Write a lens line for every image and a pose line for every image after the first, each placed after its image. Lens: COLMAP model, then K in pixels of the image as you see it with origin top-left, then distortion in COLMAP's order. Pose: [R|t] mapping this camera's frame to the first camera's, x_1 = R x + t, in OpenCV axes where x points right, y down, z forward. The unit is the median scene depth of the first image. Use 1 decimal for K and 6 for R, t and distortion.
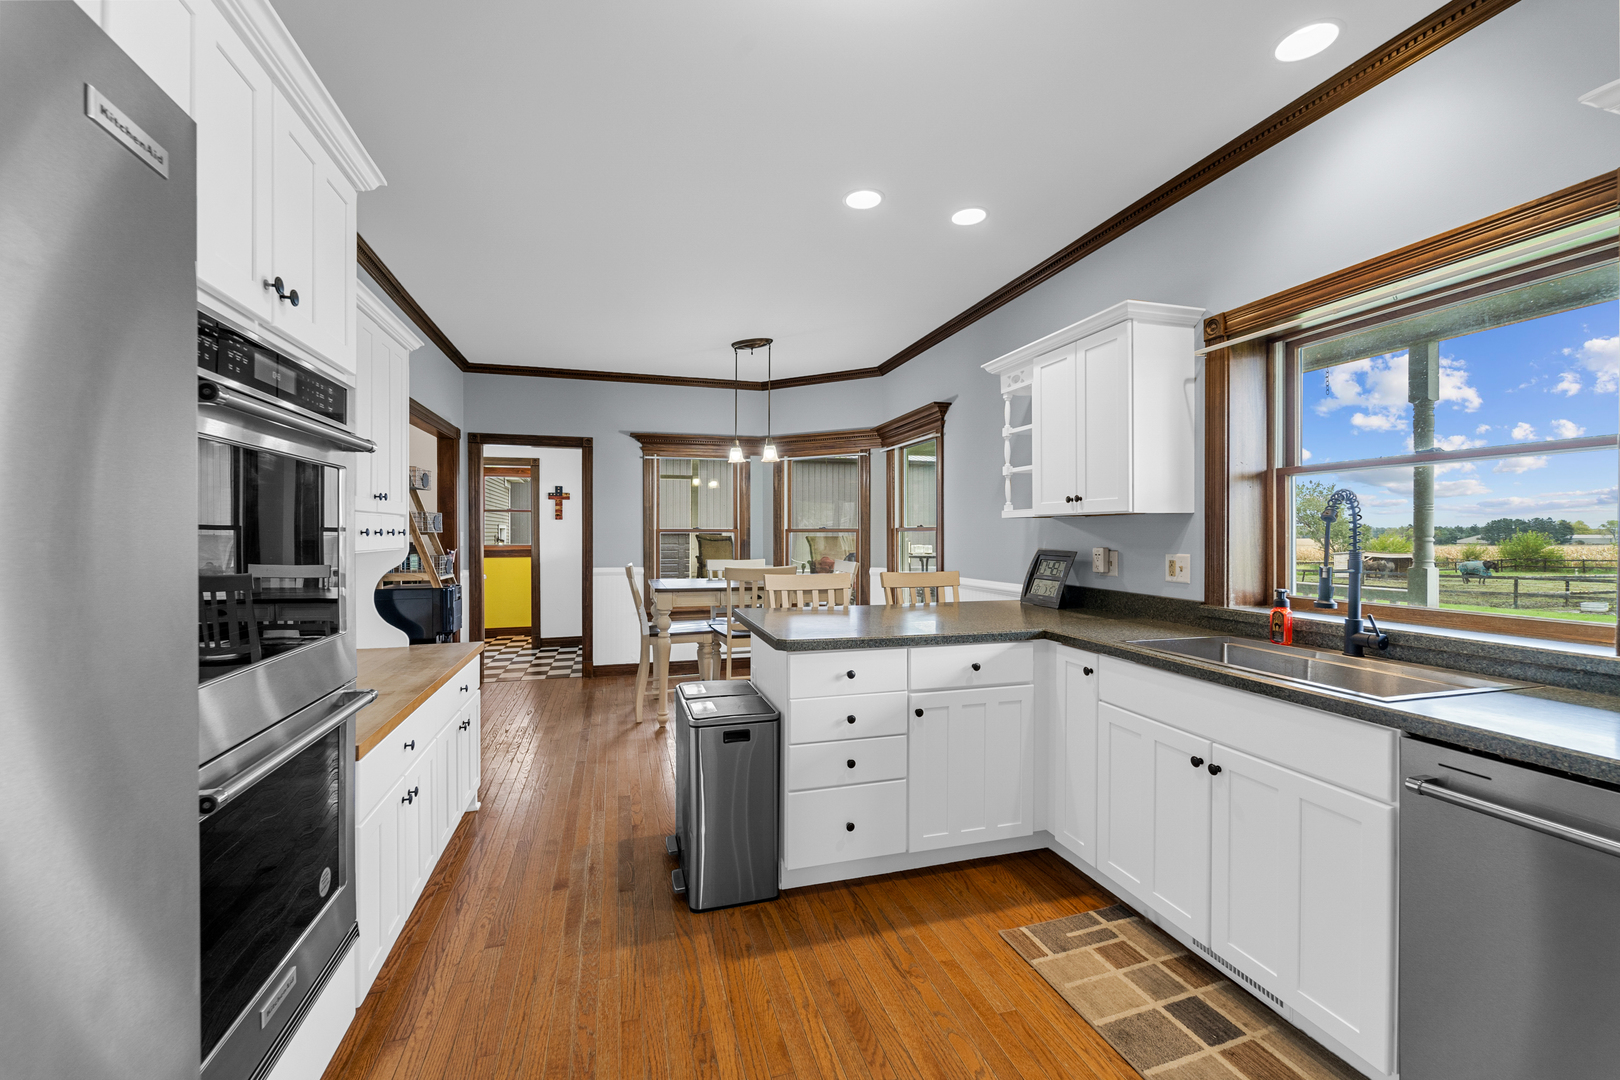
lens RADIAL K [[665.6, 0, 801.9], [0, 665.6, 536.3], [0, 0, 1]] dist [0.003005, -0.000562]
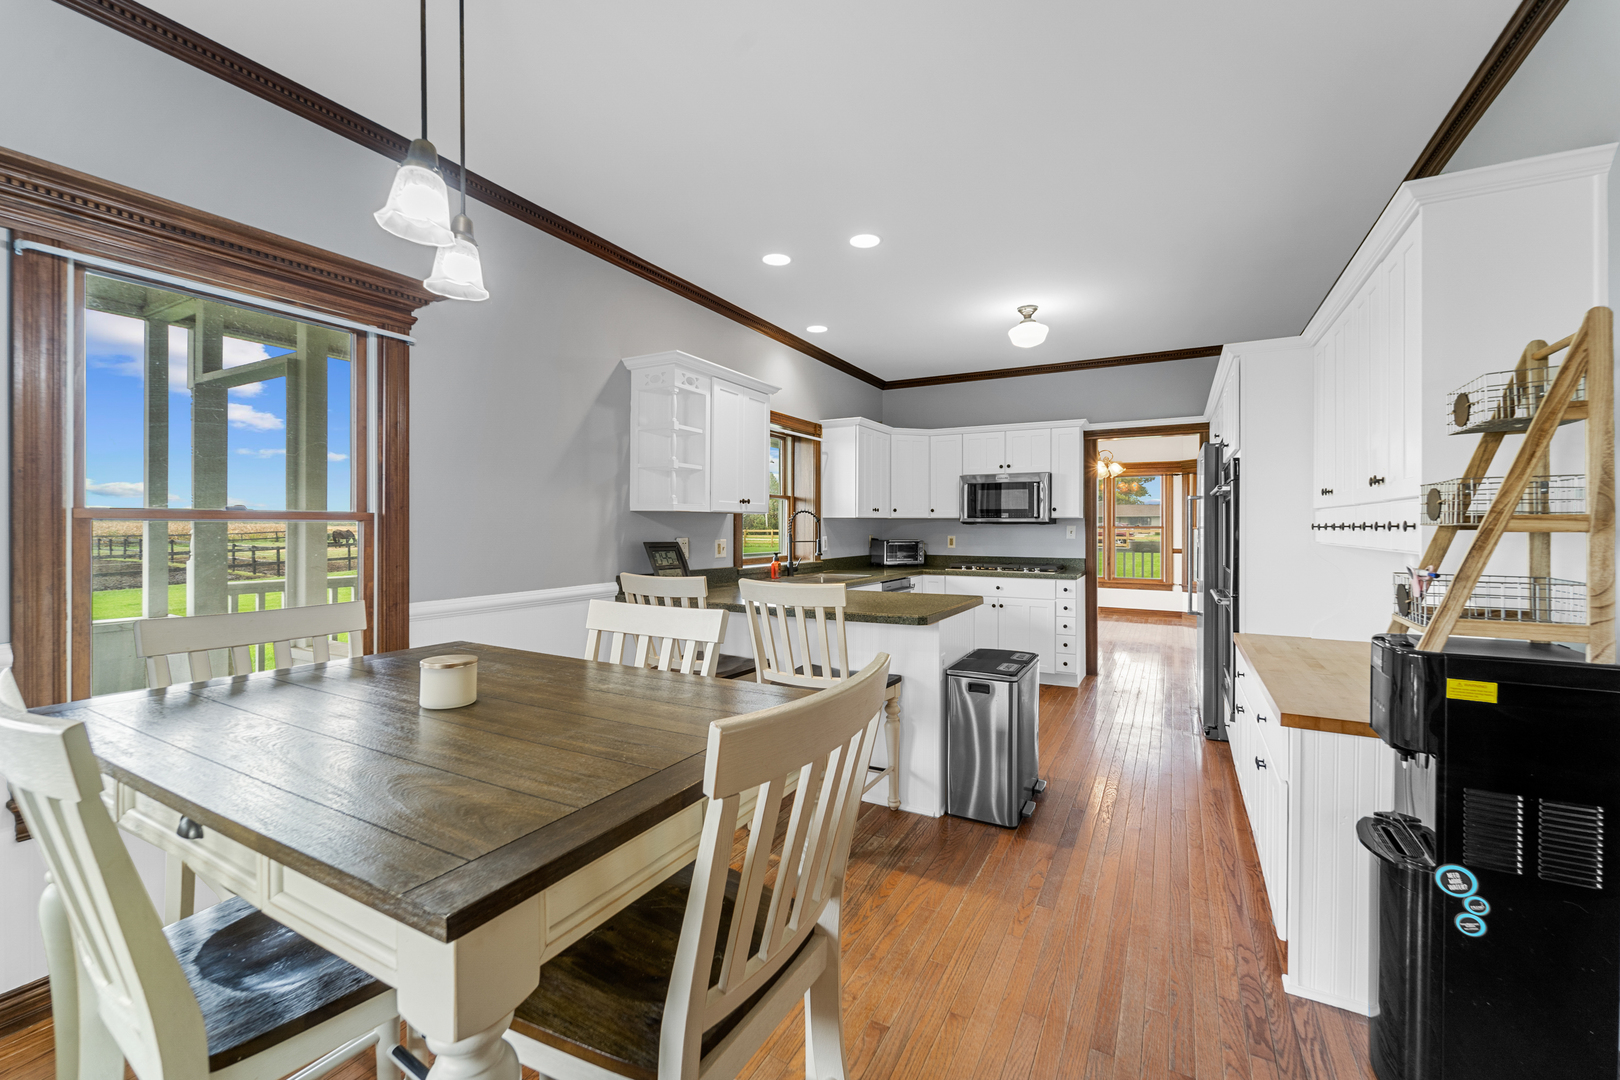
lens RADIAL K [[665.6, 0, 813.8], [0, 665.6, 530.3], [0, 0, 1]] dist [0.003005, -0.000562]
pose [[-0.717434, -0.010189, 0.696552, -0.745023], [-0.003157, 0.999930, 0.011375, -0.014432], [-0.696620, 0.005961, -0.717416, 2.148760]]
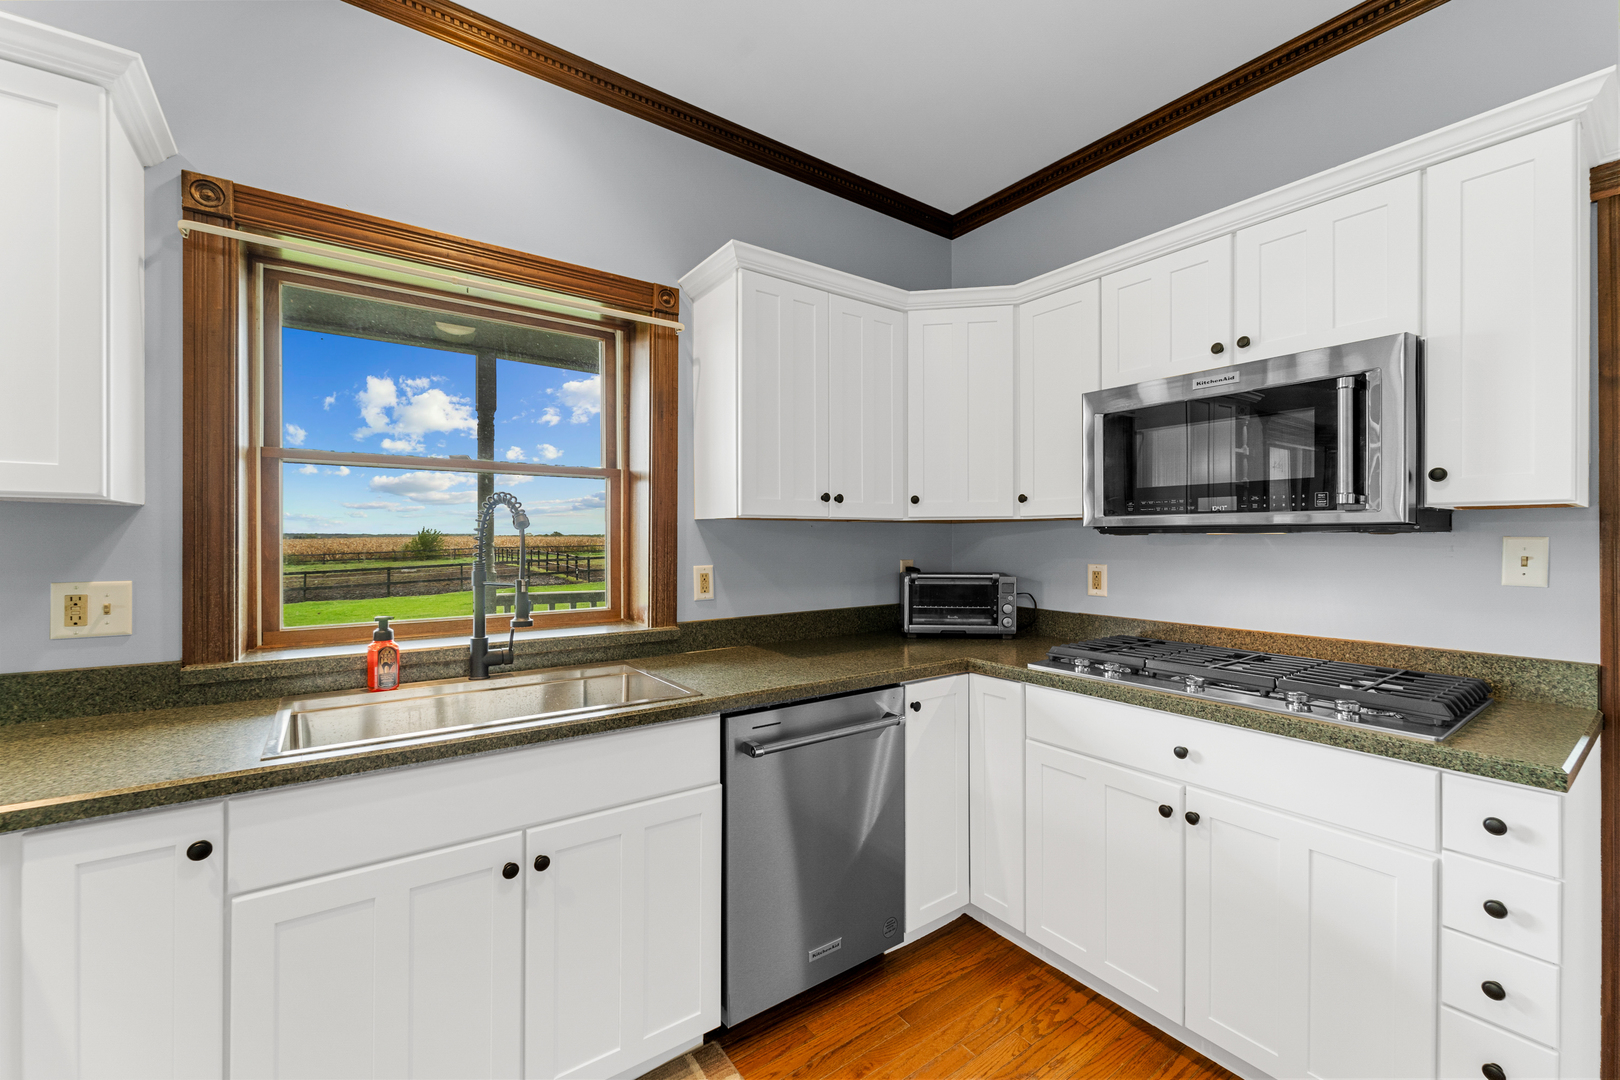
lens RADIAL K [[665.6, 0, 803.4], [0, 665.6, 541.0], [0, 0, 1]] dist [0.003005, -0.000562]
pose [[-0.348316, -0.008398, 0.937340, -0.127709], [0.001832, 0.999952, 0.009640, -0.010122], [-0.937375, 0.005075, -0.348284, 0.720684]]
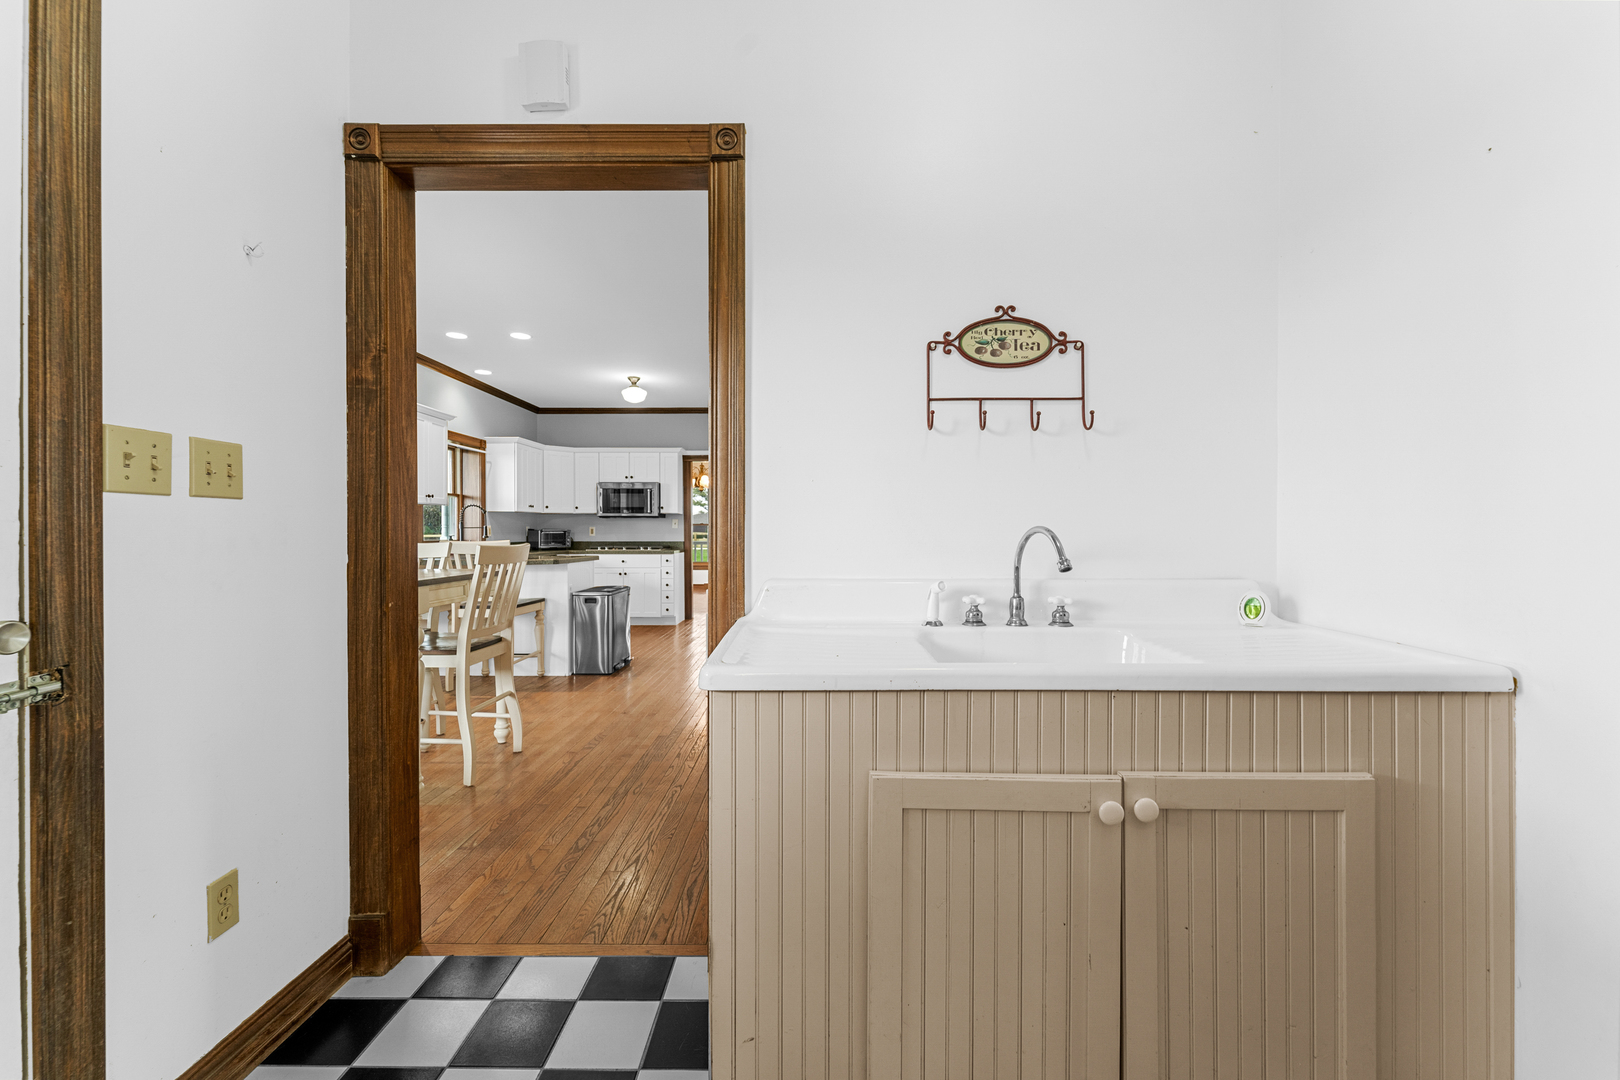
lens RADIAL K [[665.6, 0, 813.7], [0, 665.6, 536.6], [0, 0, 1]] dist [0.003005, -0.000562]
pose [[-0.959986, -0.004996, 0.280002, -1.407048], [-0.002528, 0.999955, 0.009174, 0.048746], [-0.280036, 0.008099, -0.959955, 2.932699]]
